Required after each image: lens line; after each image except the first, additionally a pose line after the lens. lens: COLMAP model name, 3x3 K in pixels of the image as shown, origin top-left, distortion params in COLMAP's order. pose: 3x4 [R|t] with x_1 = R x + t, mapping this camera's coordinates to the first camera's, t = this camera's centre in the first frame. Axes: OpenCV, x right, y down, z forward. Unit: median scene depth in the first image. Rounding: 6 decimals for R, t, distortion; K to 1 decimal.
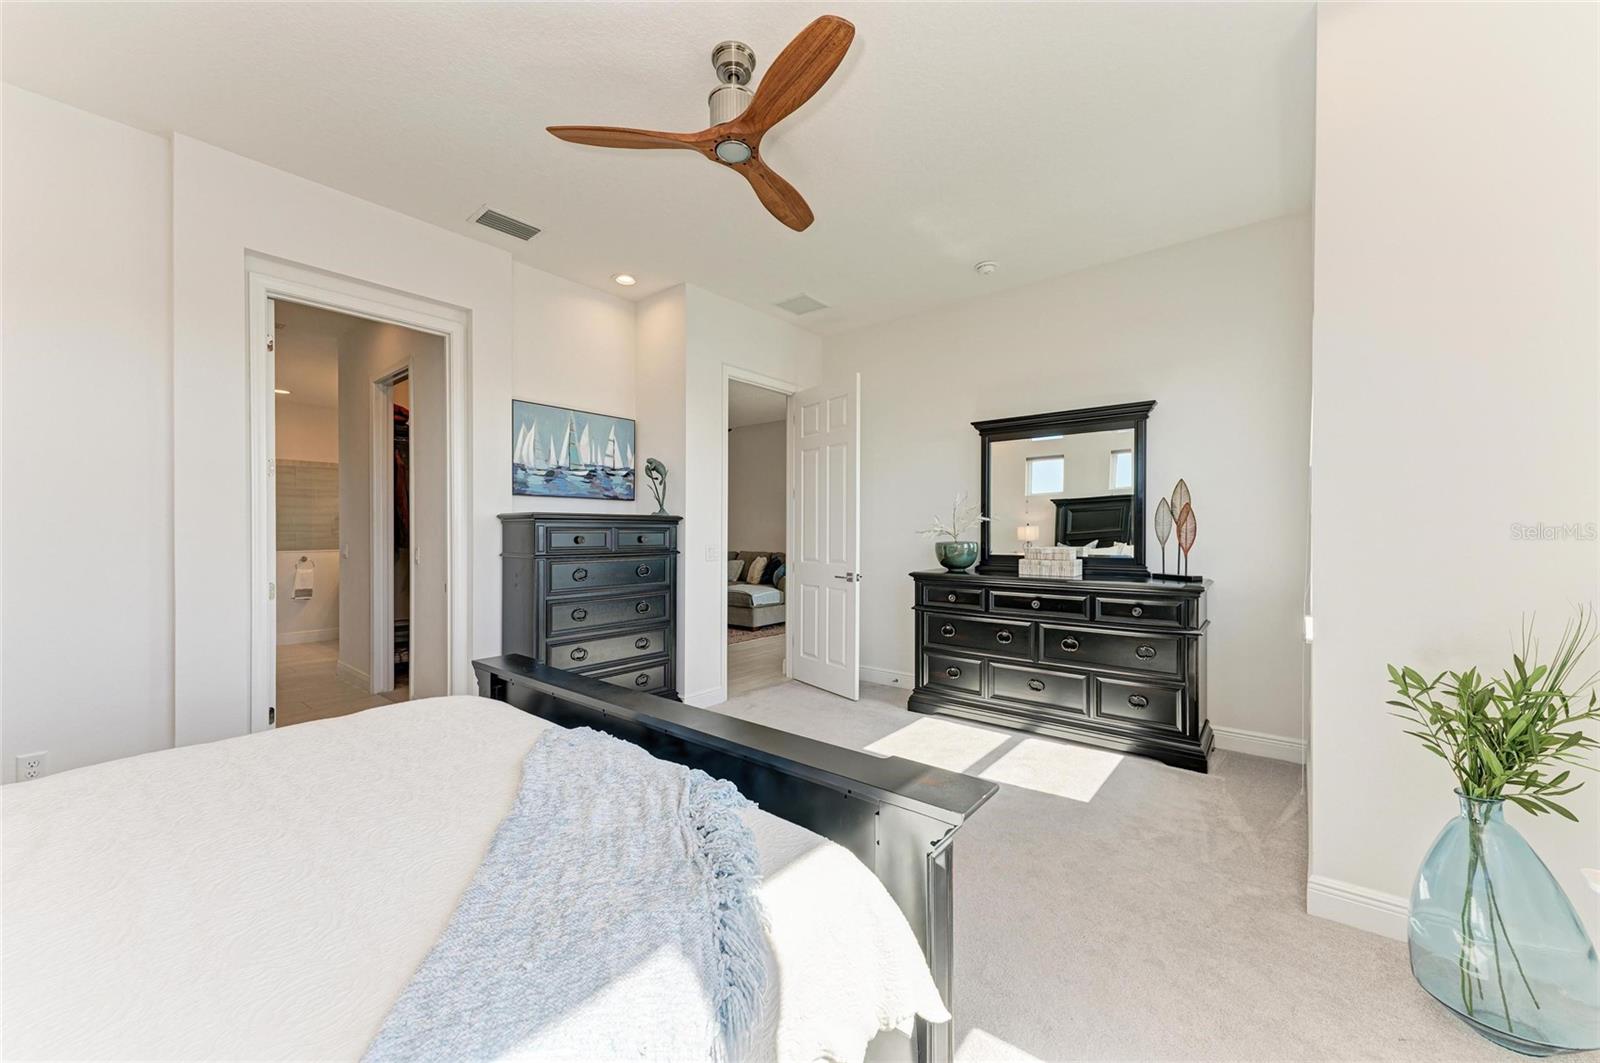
lens RADIAL K [[593.6, 0, 800.0], [0, 593.6, 531.5], [0, 0, 1]] dist [0.000621, 0.000047]
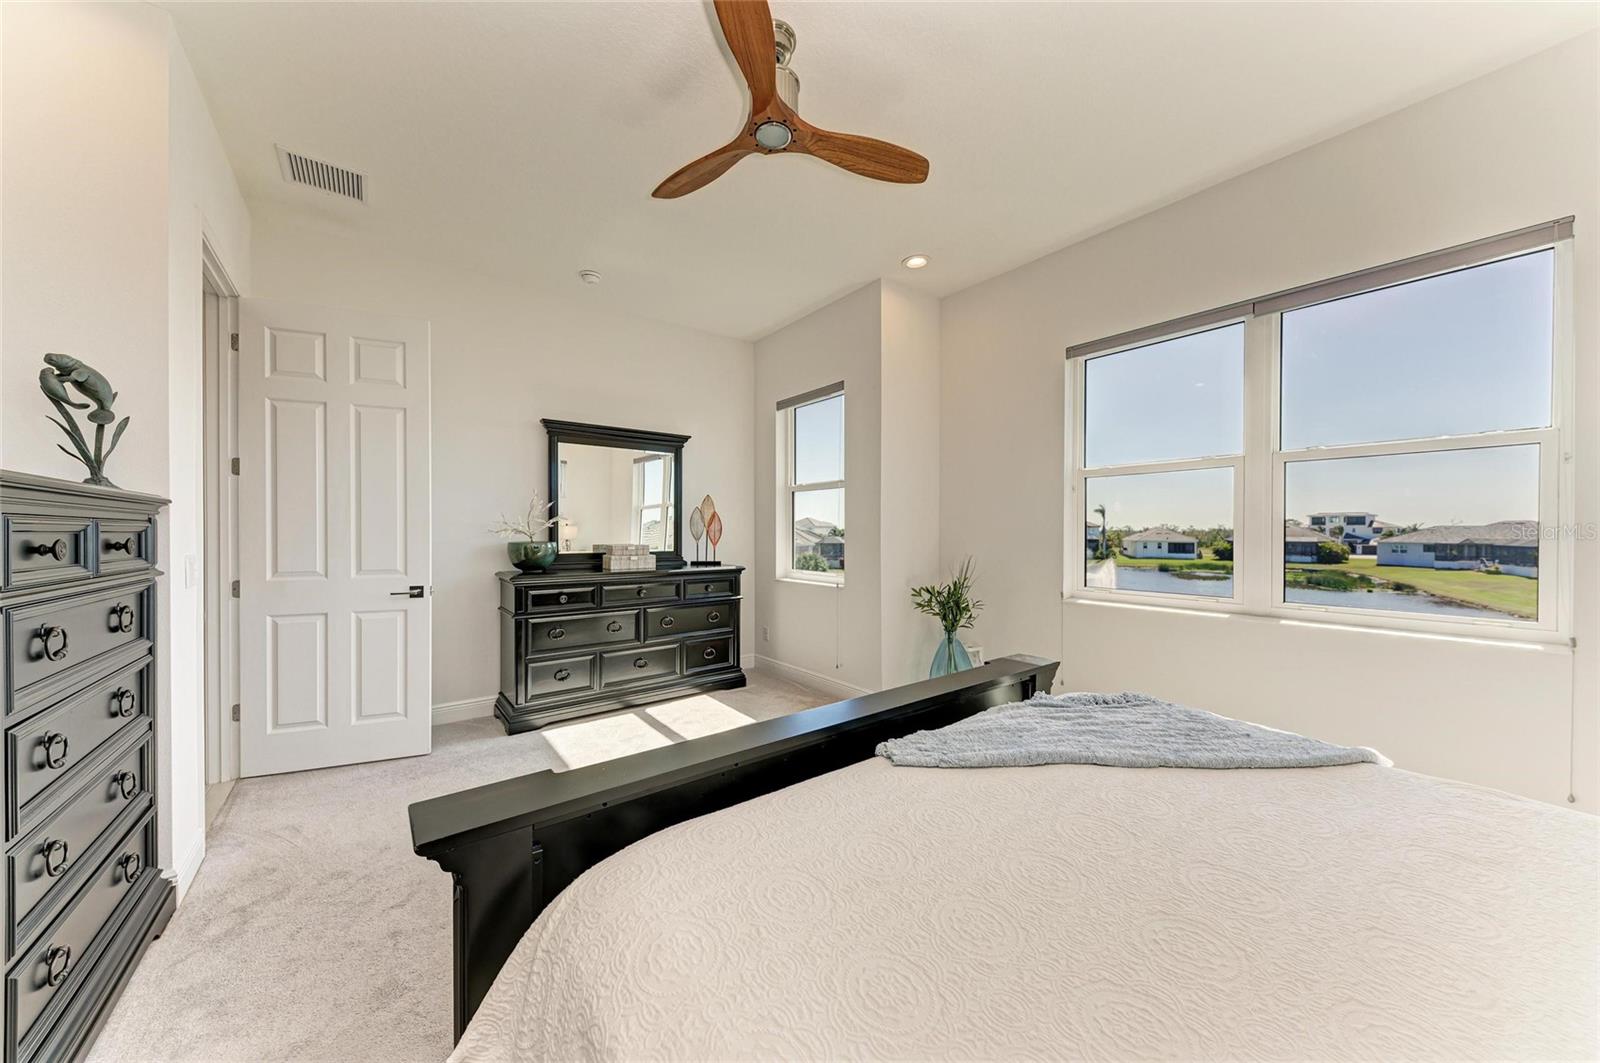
lens RADIAL K [[552.7, 0, 800.0], [0, 552.7, 531.5], [0, 0, 1]] dist [-0.002357, -0.000148]
pose [[0.217050, 0.001698, 0.976159, -0.567764], [-0.000391, 0.999999, -0.001652, 0.002901], [-0.976160, -0.000023, 0.217050, 0.444067]]
